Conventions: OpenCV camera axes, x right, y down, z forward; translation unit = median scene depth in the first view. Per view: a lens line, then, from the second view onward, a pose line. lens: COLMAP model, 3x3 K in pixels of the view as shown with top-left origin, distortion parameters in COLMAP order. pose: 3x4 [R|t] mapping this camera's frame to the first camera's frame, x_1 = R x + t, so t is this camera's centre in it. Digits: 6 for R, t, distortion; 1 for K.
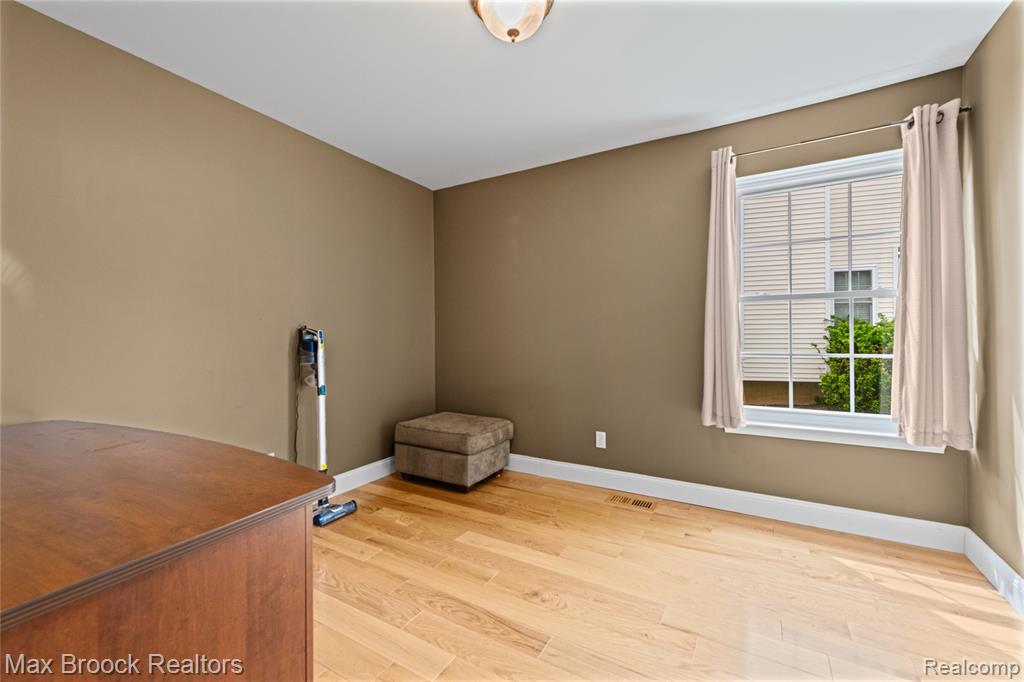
lens RADIAL K [[419.8, 0, 514.2], [0, 419.8, 335.3], [0, 0, 1]] dist [0.022366, 0.000163]
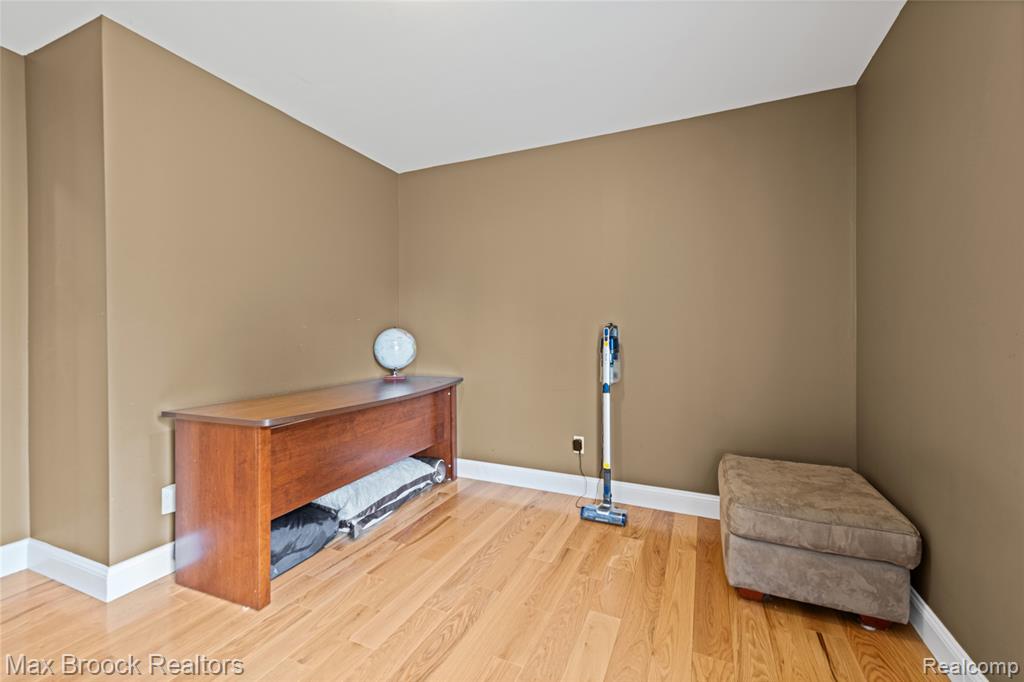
lens RADIAL K [[419.8, 0, 519.2], [0, 419.8, 336.7], [0, 0, 1]] dist [0.022366, 0.000163]
pose [[0.088216, 0.010024, -0.996051, 0.508893], [0.003447, 0.999940, 0.010369, -0.000900], [0.996095, -0.004348, 0.088177, 0.712461]]
